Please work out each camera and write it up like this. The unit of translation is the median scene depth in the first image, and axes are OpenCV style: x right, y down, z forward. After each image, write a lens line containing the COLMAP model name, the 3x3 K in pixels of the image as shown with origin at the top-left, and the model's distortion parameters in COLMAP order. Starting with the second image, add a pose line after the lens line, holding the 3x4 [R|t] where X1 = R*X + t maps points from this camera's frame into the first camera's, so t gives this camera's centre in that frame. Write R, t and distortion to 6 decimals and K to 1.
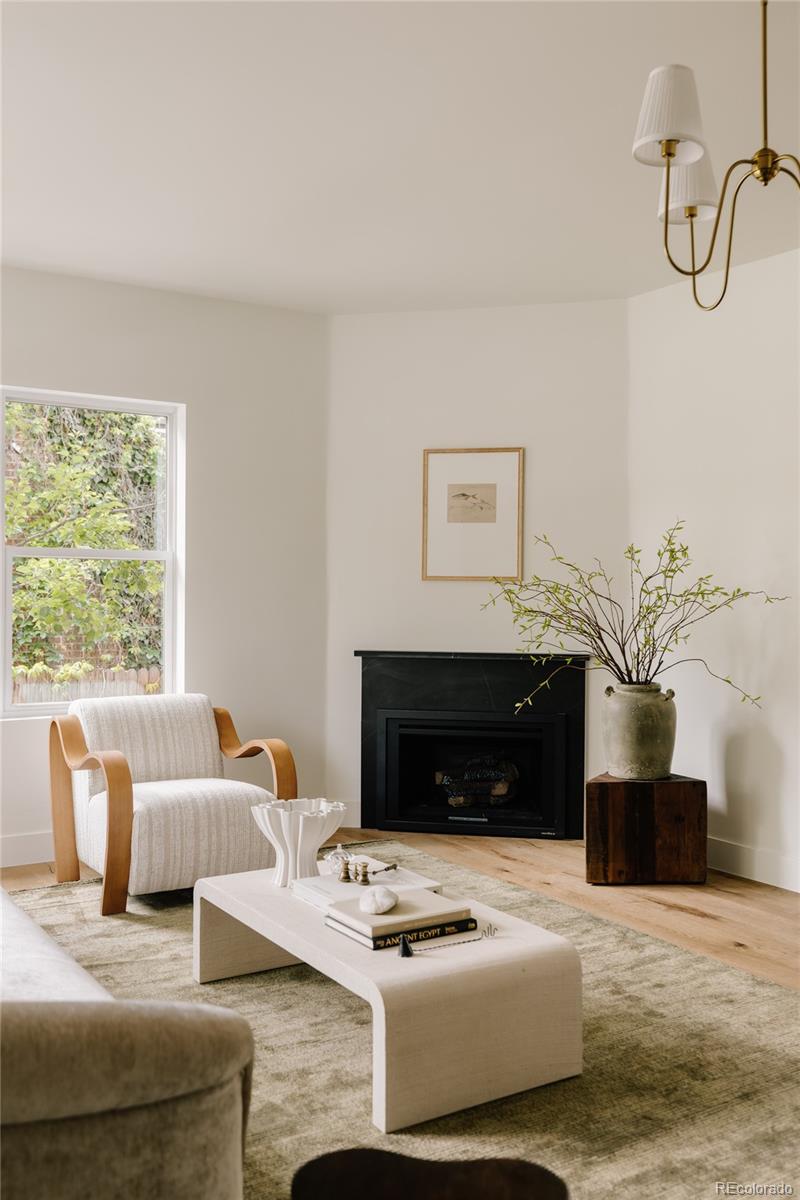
lens RADIAL K [[1113.3, 0, 405.0], [0, 1113.3, 581.2], [0, 0, 1]] dist [-0.000804, 0.009595]
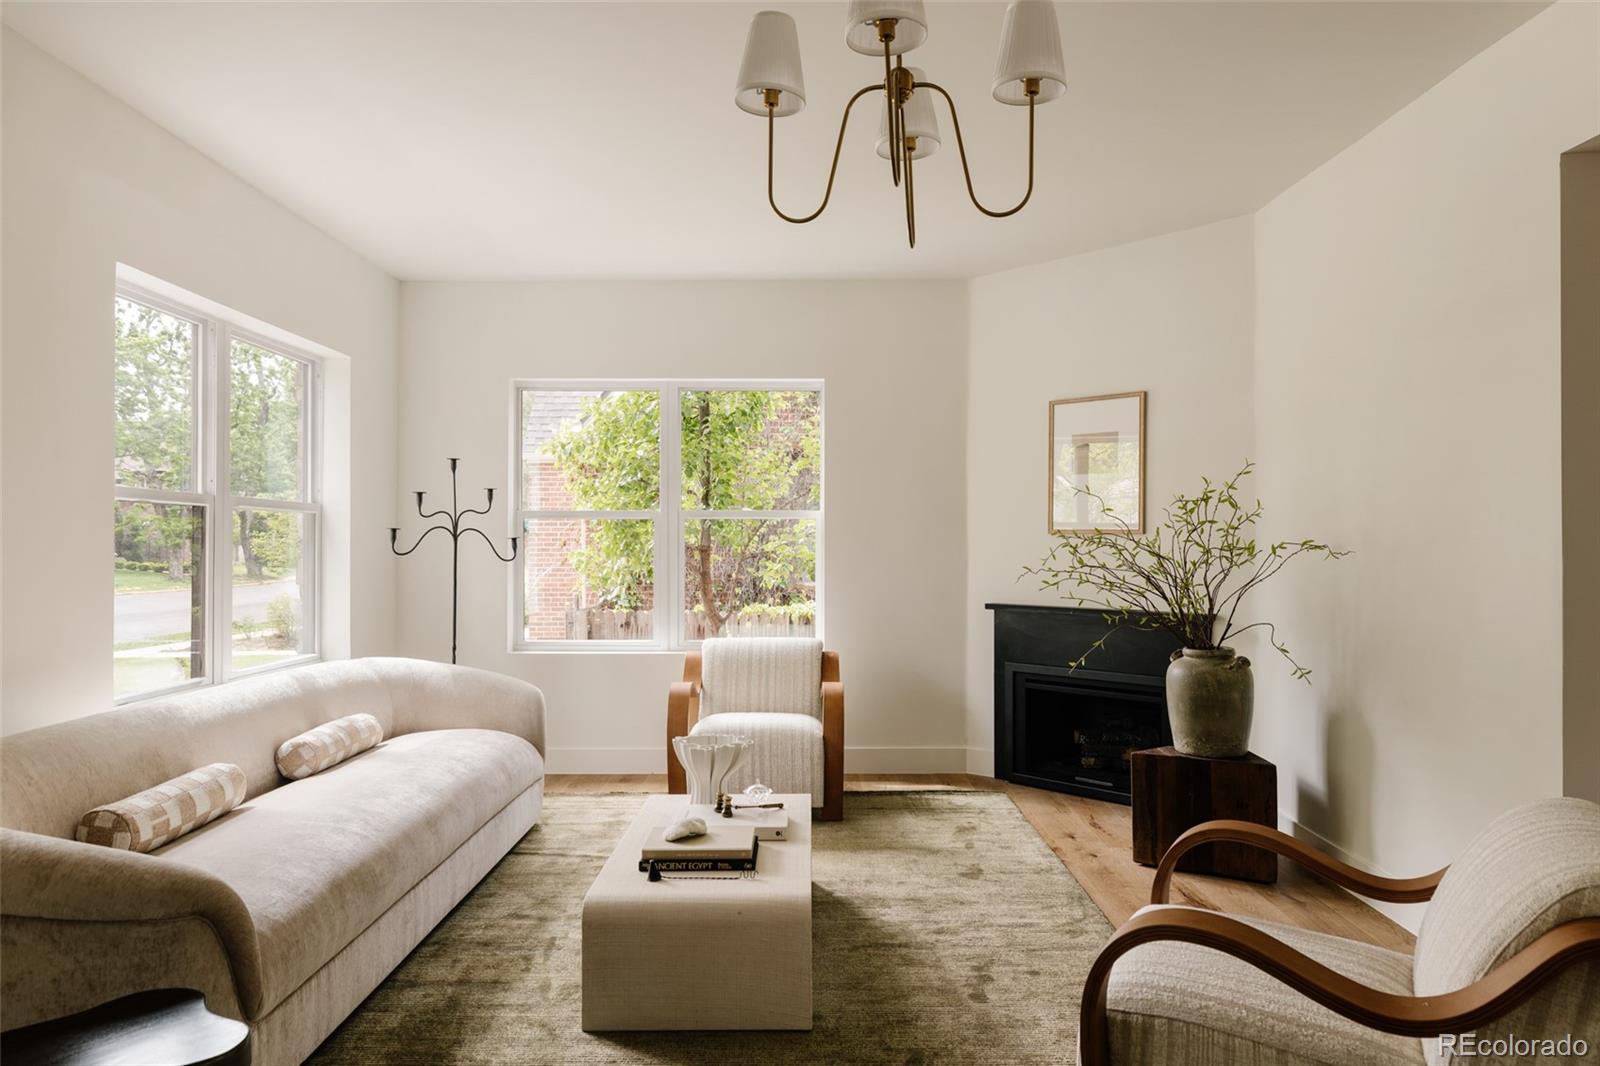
lens RADIAL K [[1037.4, 0, 799.0], [0, 1037.4, 542.3], [0, 0, 1]] dist [0.004961, -0.000897]
pose [[0.842748, -0.005521, -0.538280, 0.393249], [0.009041, 0.999952, 0.003899, 0.001057], [0.538232, -0.008153, 0.842757, 0.128703]]
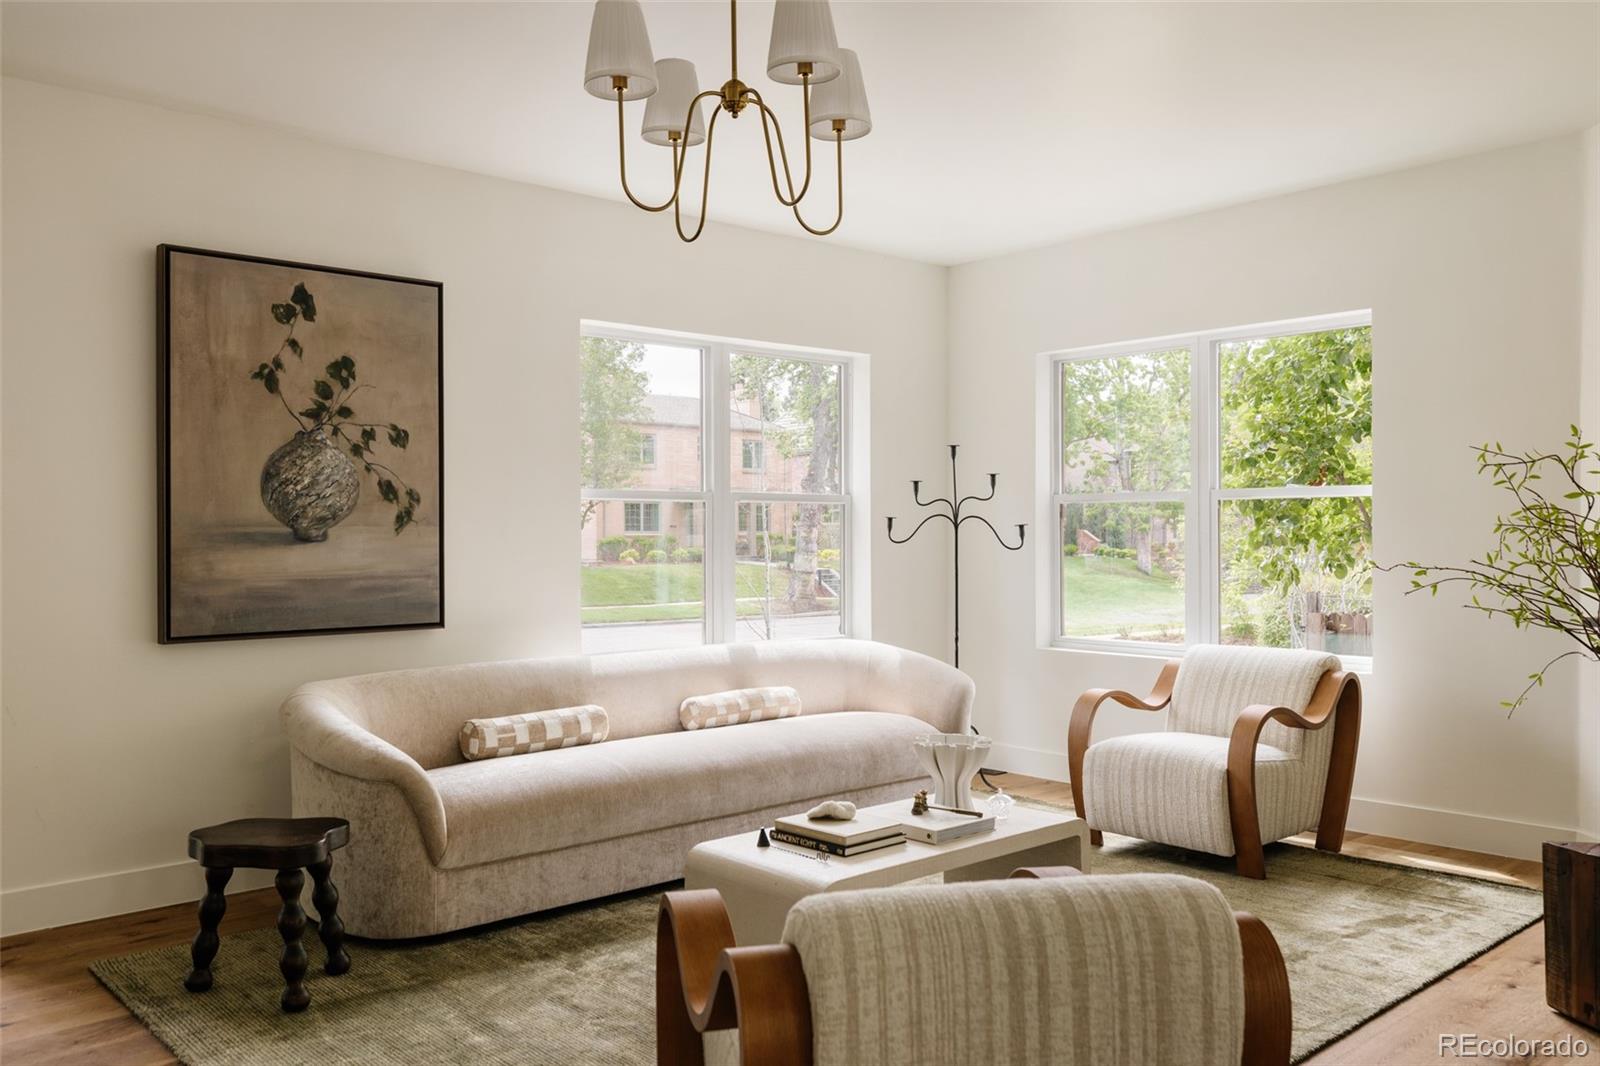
lens RADIAL K [[1283.2, 0, 800.7], [0, 1283.2, 541.0], [0, 0, 1]] dist [0.021282, -0.052027]
pose [[0.169187, 0.001258, -0.985583, 0.790645], [0.017059, 0.999846, 0.004204, 0.004595], [0.985436, -0.017524, 0.169139, 0.477493]]
